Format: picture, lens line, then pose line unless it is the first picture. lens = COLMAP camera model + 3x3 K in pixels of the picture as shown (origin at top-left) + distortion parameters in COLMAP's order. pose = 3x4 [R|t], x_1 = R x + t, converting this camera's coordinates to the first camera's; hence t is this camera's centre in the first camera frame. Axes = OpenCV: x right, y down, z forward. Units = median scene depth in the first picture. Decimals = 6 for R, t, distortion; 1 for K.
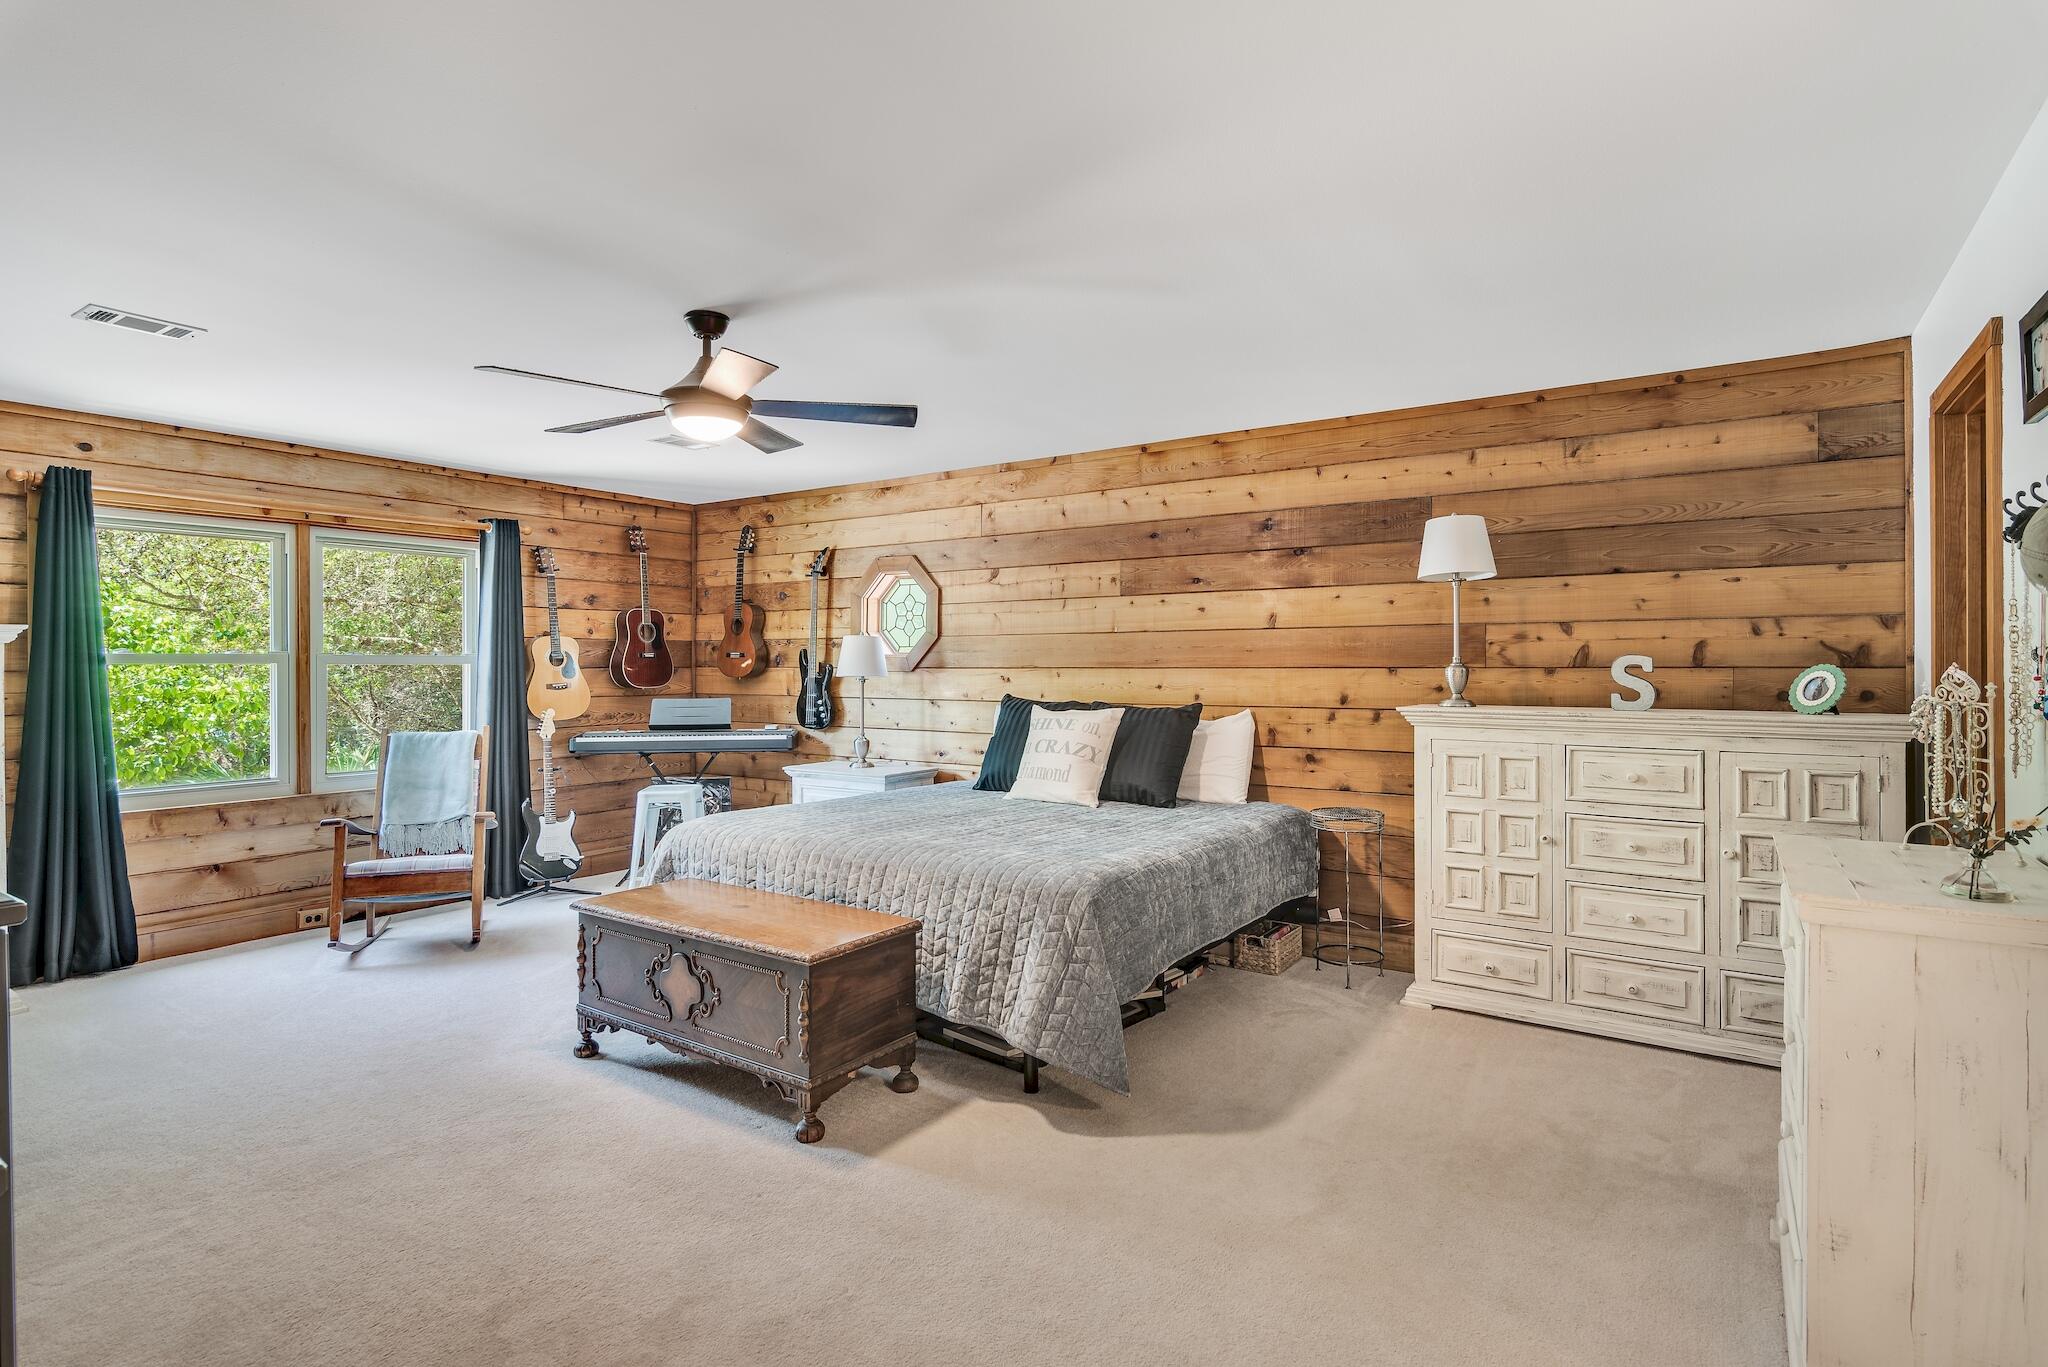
lens RADIAL K [[1027.5, 0, 1024.0], [0, 1027.5, 683.5], [0, 0, 1]] dist [-0.001262, -0.000866]
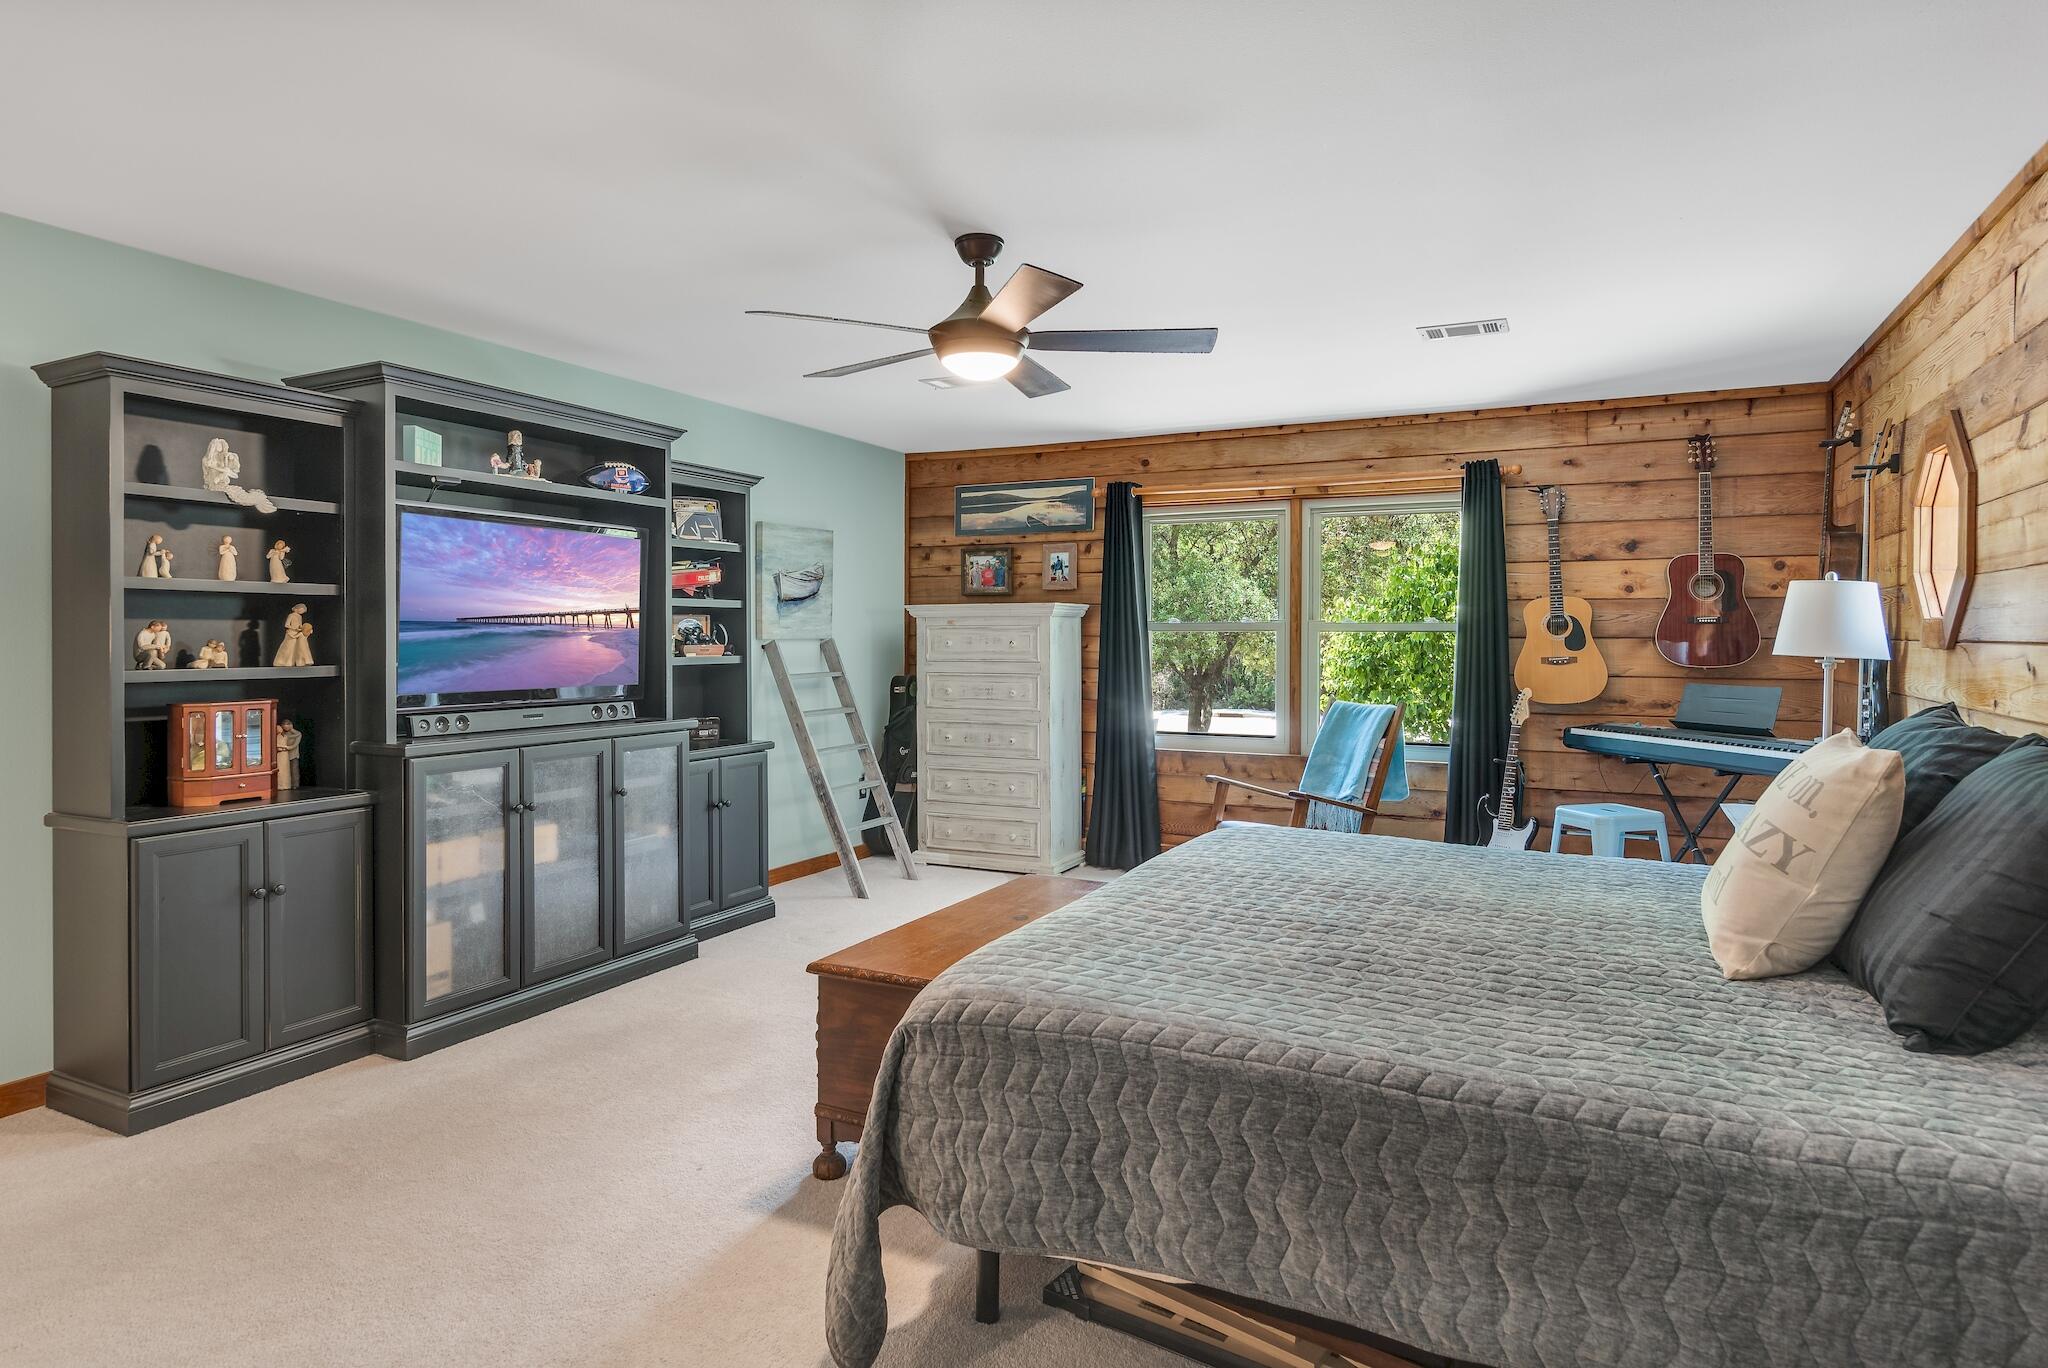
lens RADIAL K [[1132.0, 0, 1024.5], [0, 1132.0, 651.9], [0, 0, 1]] dist [-0.001351, -0.000556]
pose [[0.134603, 0.019019, -0.990717, 0.371179], [-0.022198, 0.999623, 0.016174, -0.009102], [0.990651, 0.019815, 0.134974, 0.503896]]
